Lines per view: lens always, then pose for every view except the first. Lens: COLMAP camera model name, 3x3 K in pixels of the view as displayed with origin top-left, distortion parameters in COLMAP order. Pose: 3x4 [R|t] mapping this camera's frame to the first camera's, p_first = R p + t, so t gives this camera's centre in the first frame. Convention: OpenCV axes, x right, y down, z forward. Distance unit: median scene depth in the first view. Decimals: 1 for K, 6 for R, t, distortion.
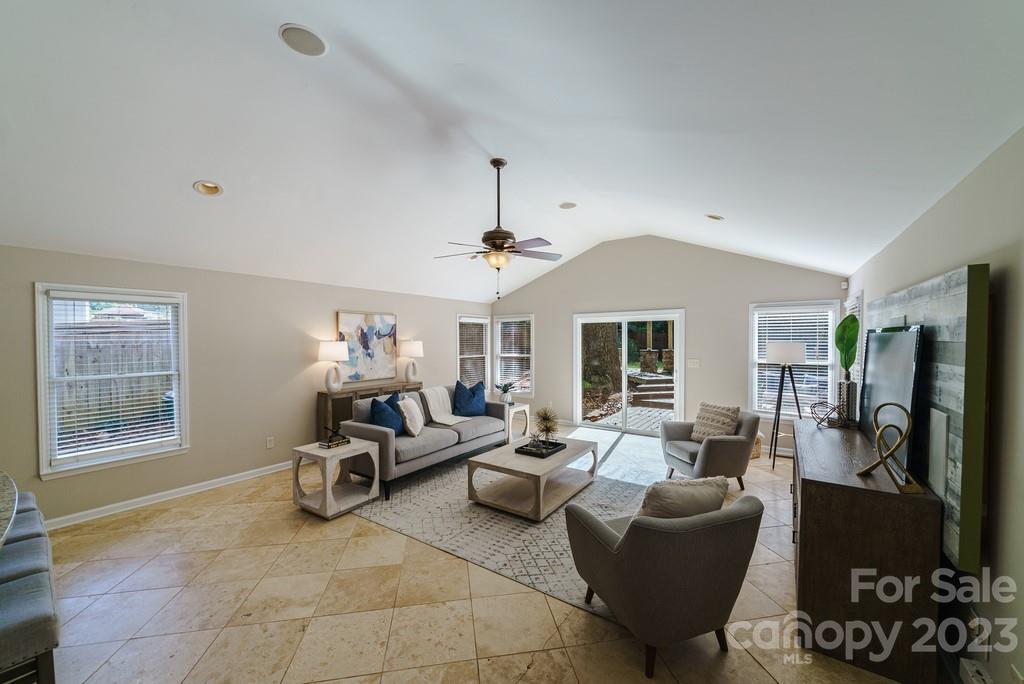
lens RADIAL K [[383.8, 0, 504.7], [0, 383.8, 341.3], [0, 0, 1]] dist [-0.001192, -0.000349]
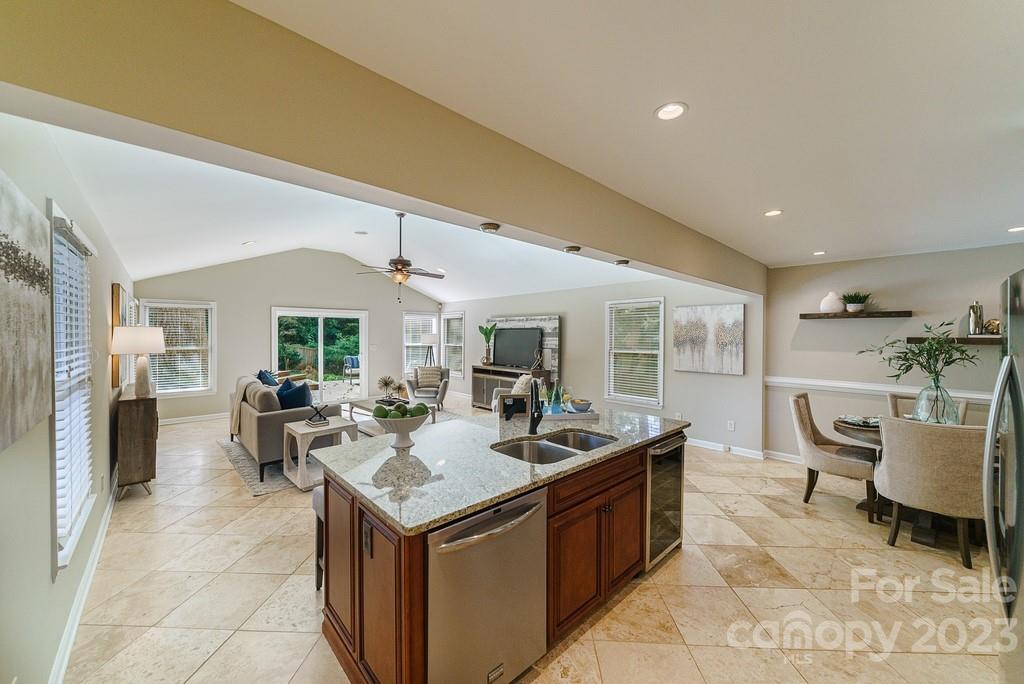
lens RADIAL K [[383.8, 0, 510.0], [0, 383.8, 331.2], [0, 0, 1]] dist [-0.001192, -0.000349]
pose [[0.208607, 0.016373, 0.977862, -1.063550], [-0.001075, 0.999863, -0.016512, 0.020461], [-0.977999, 0.002393, 0.208596, 0.188576]]
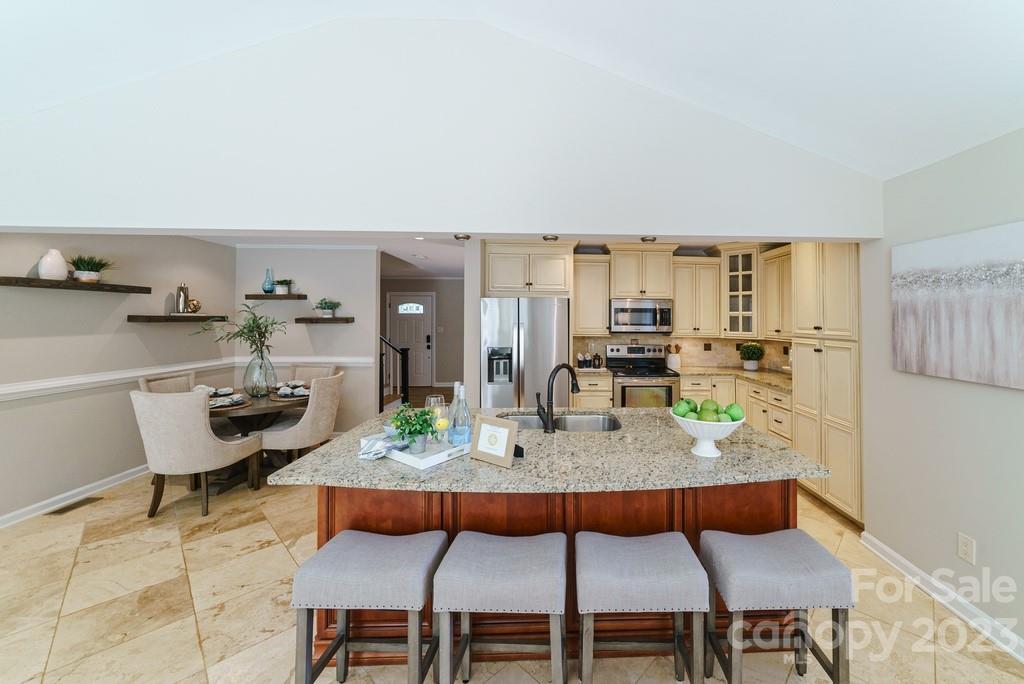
lens RADIAL K [[383.8, 0, 574.0], [0, 383.8, 311.7], [0, 0, 1]] dist [-0.001192, -0.000349]
pose [[-0.777202, -0.006417, -0.629219, -0.313793], [-0.002281, 0.999970, -0.007381, 0.015139], [0.629247, -0.004301, -0.777193, 0.618318]]
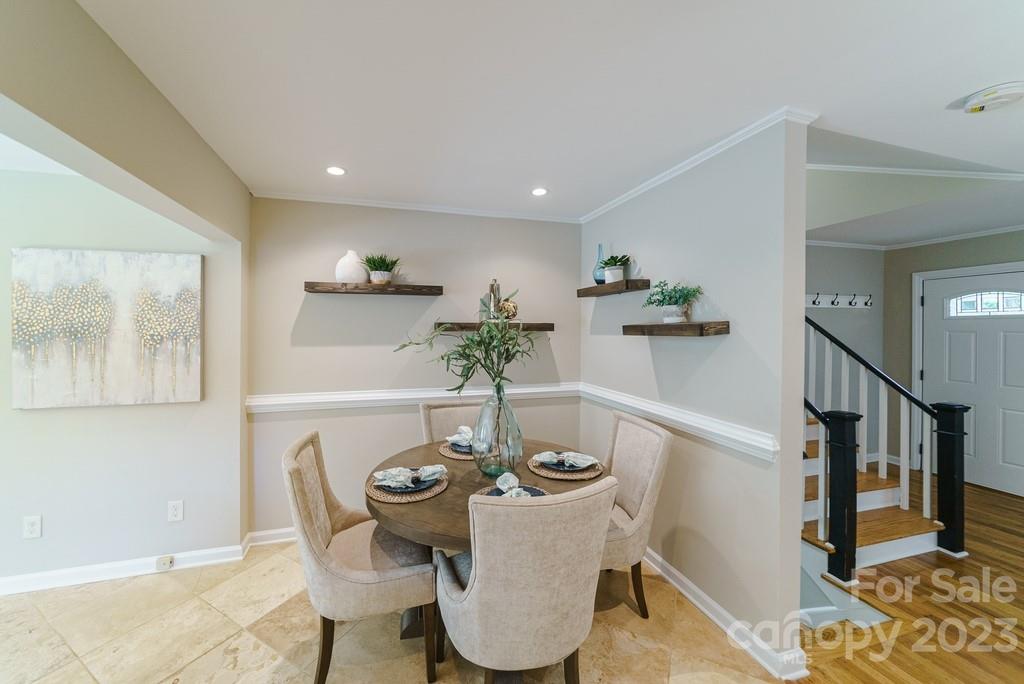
lens RADIAL K [[383.8, 0, 496.5], [0, 383.8, 329.0], [0, 0, 1]] dist [-0.001192, -0.000349]
pose [[-0.781293, 0.009131, 0.624098, -0.558622], [0.009784, 0.999949, -0.002381, 0.030514], [-0.624088, 0.004246, -0.781342, -0.048915]]
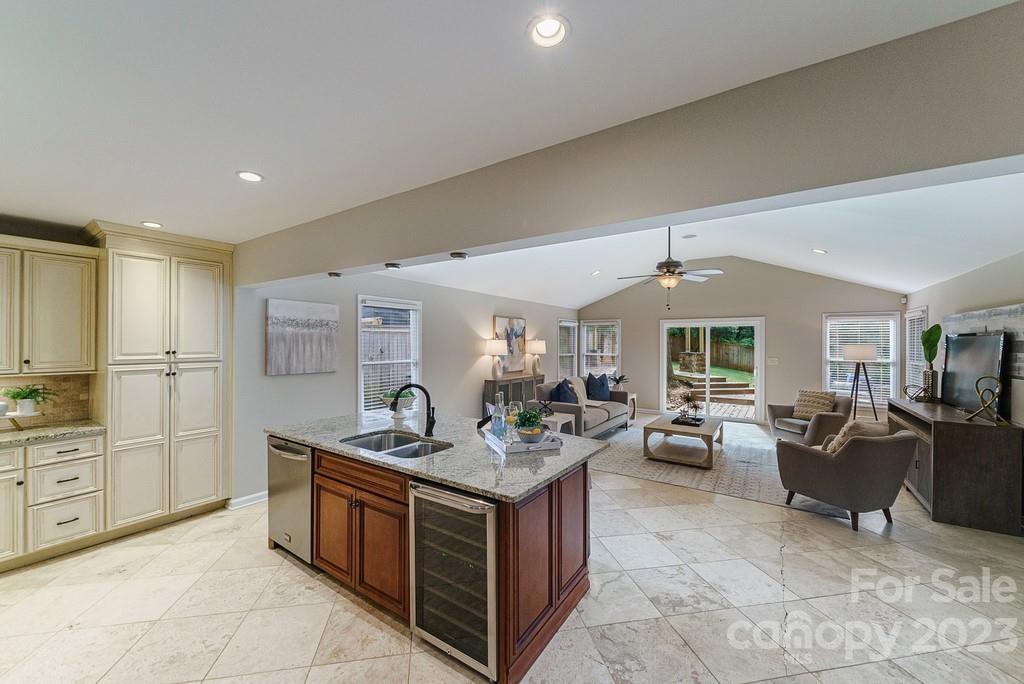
lens RADIAL K [[383.8, 0, 502.6], [0, 383.8, 339.9], [0, 0, 1]] dist [-0.001192, -0.000349]
pose [[0.999915, 0.011975, 0.005153, -0.464082], [-0.011914, 0.999861, -0.011648, 0.015899], [-0.005292, 0.011586, 0.999919, -0.278913]]
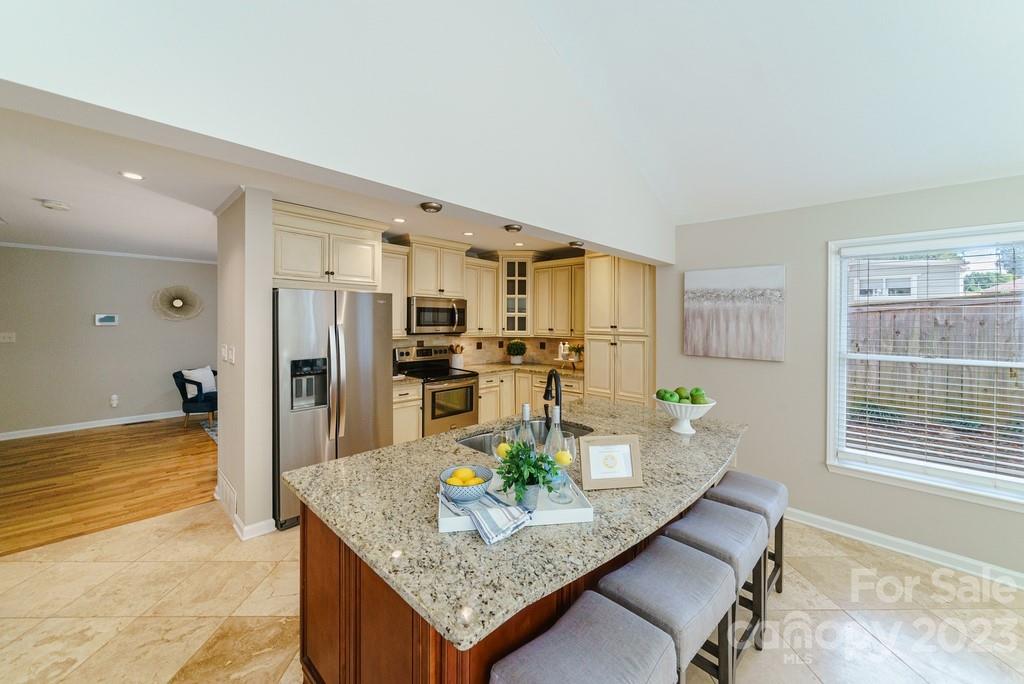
lens RADIAL K [[383.8, 0, 508.7], [0, 383.8, 323.0], [0, 0, 1]] dist [-0.001192, -0.000349]
pose [[-0.142268, 0.016788, -0.989686, -0.171589], [-0.012766, 0.999742, 0.018794, 0.015285], [0.989746, 0.015309, -0.142017, 0.270953]]
